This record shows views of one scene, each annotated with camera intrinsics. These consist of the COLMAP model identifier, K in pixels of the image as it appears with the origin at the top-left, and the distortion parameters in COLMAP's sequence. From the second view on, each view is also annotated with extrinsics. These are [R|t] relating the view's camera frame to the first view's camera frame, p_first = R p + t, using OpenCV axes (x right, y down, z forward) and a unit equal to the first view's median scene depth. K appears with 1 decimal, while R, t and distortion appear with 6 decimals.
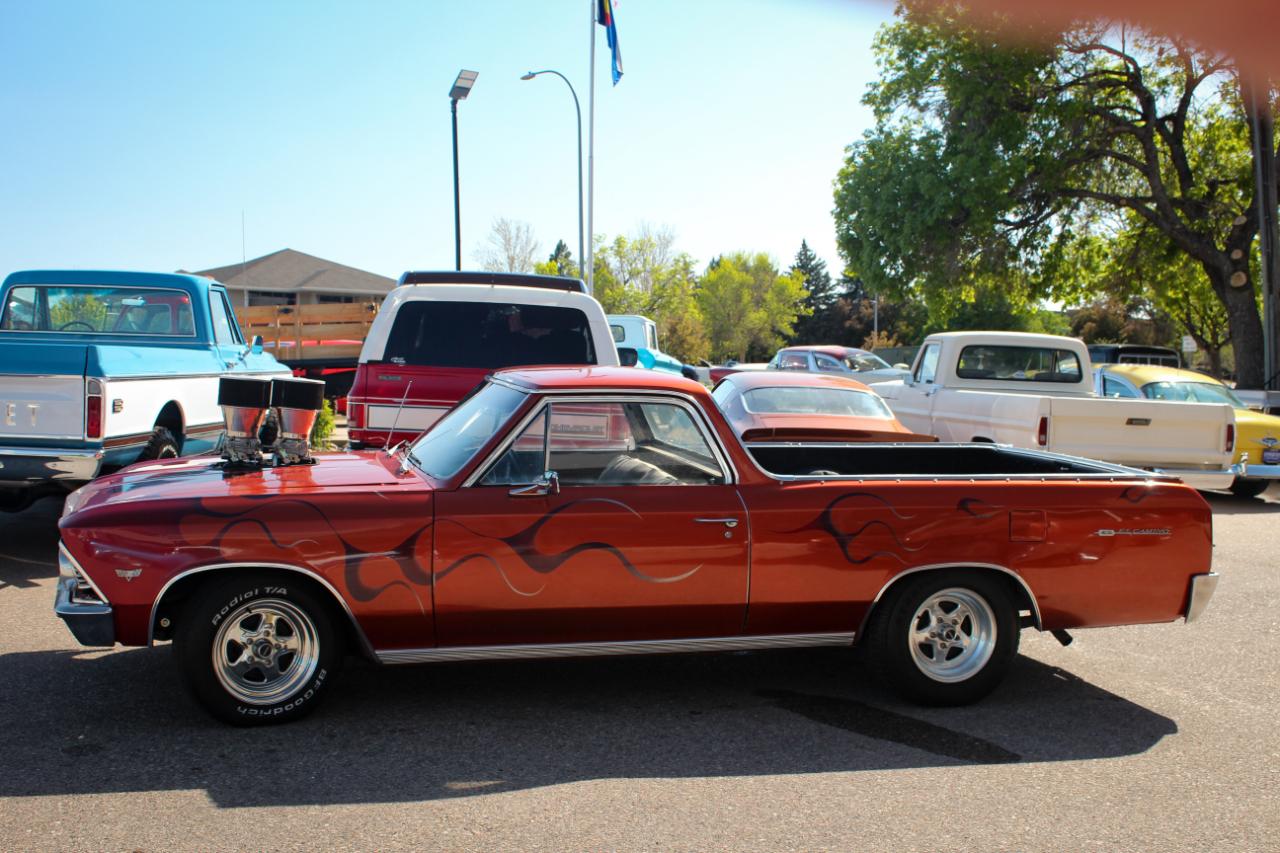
lens RADIAL K [[1484.2, 0, 640.0], [0, 1484.2, 426.5], [0, 0, 1]] dist [-0.116820, 0.047546]
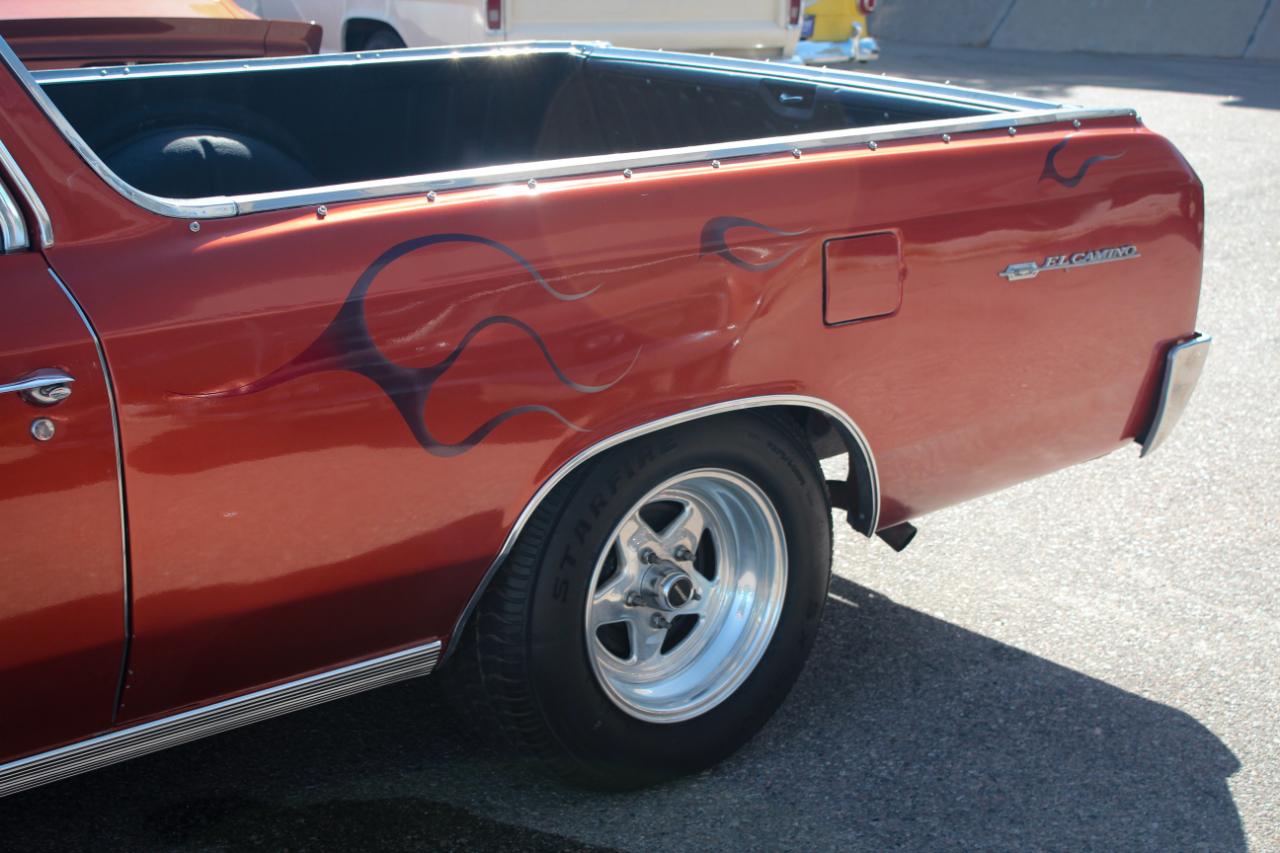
lens RADIAL K [[1980.7, 0, 640.0], [0, 1980.7, 426.5], [0, 0, 1]] dist [-0.015761, 0.000822]
pose [[0.904197, -0.130220, 0.406780, 0.007708], [0.040651, 0.974304, 0.221537, -0.007865], [-0.425176, -0.183777, 0.886257, 0.572020]]
